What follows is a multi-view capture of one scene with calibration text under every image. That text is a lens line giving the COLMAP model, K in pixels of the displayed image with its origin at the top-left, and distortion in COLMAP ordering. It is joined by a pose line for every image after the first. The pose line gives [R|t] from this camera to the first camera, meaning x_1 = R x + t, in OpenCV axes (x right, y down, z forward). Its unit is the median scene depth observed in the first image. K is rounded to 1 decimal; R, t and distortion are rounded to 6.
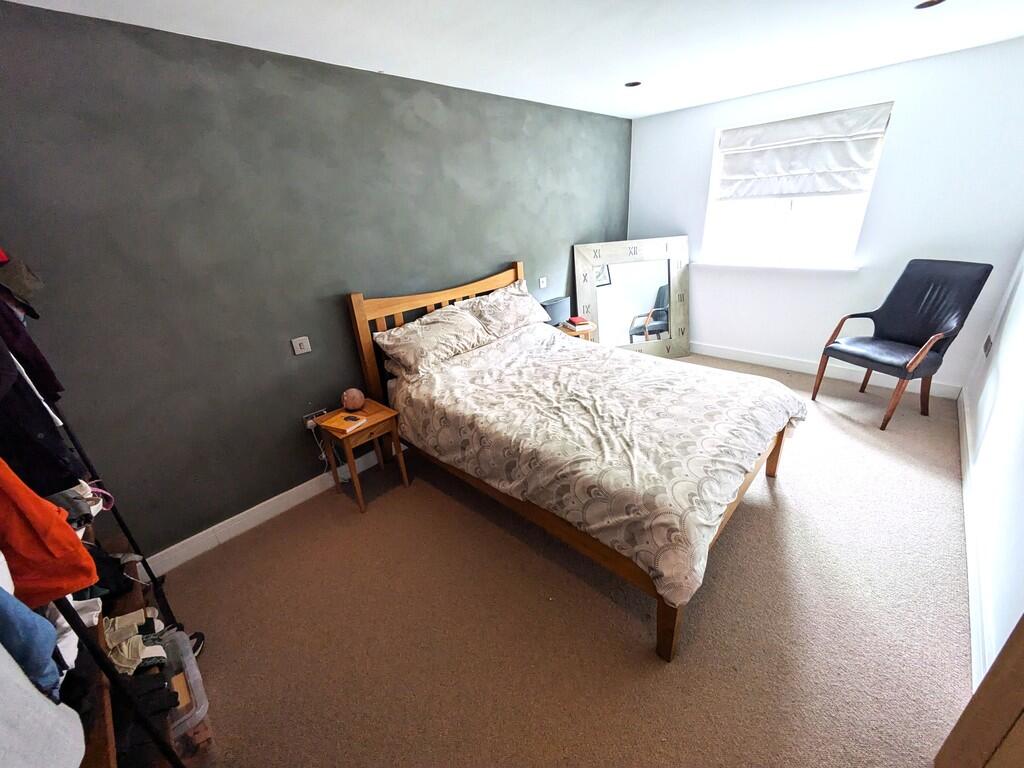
lens RADIAL K [[406.4, 0, 515.8], [0, 406.4, 383.5], [0, 0, 1]] dist [-0.000950, 0.001131]
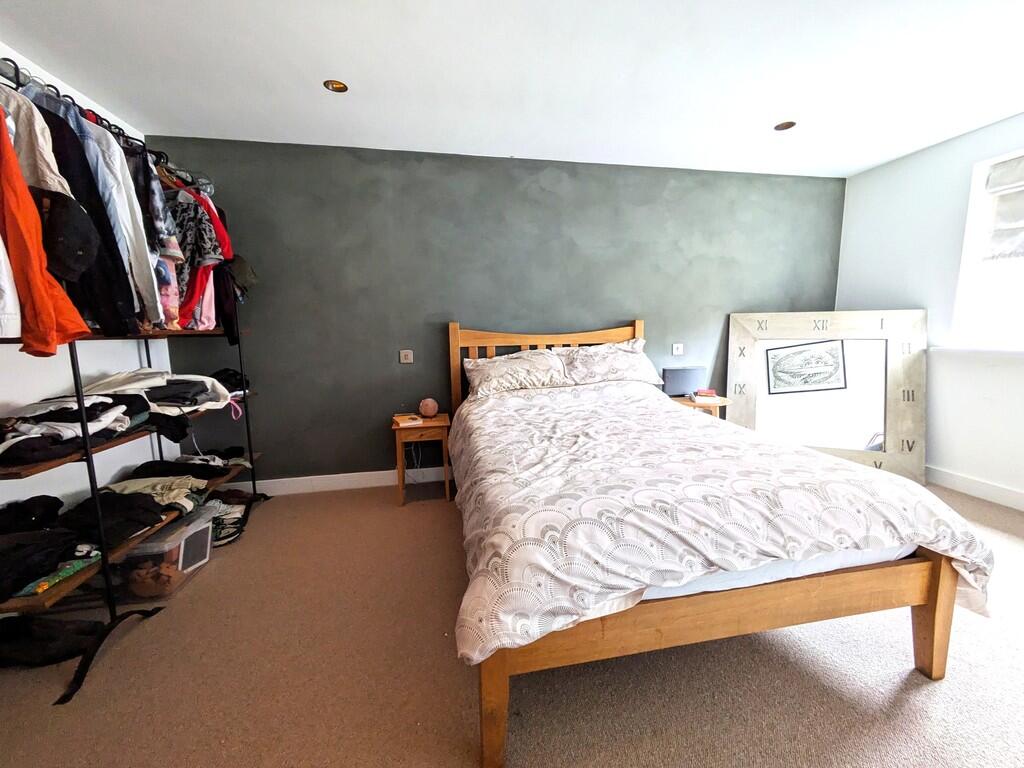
lens RADIAL K [[406.4, 0, 514.0], [0, 406.4, 383.5], [0, 0, 1]] dist [-0.000950, 0.001131]
pose [[0.807246, 0.127623, -0.576252, 0.416239], [-0.266767, 0.949818, -0.163345, 0.089418], [0.526488, 0.285585, 0.800782, 0.164720]]
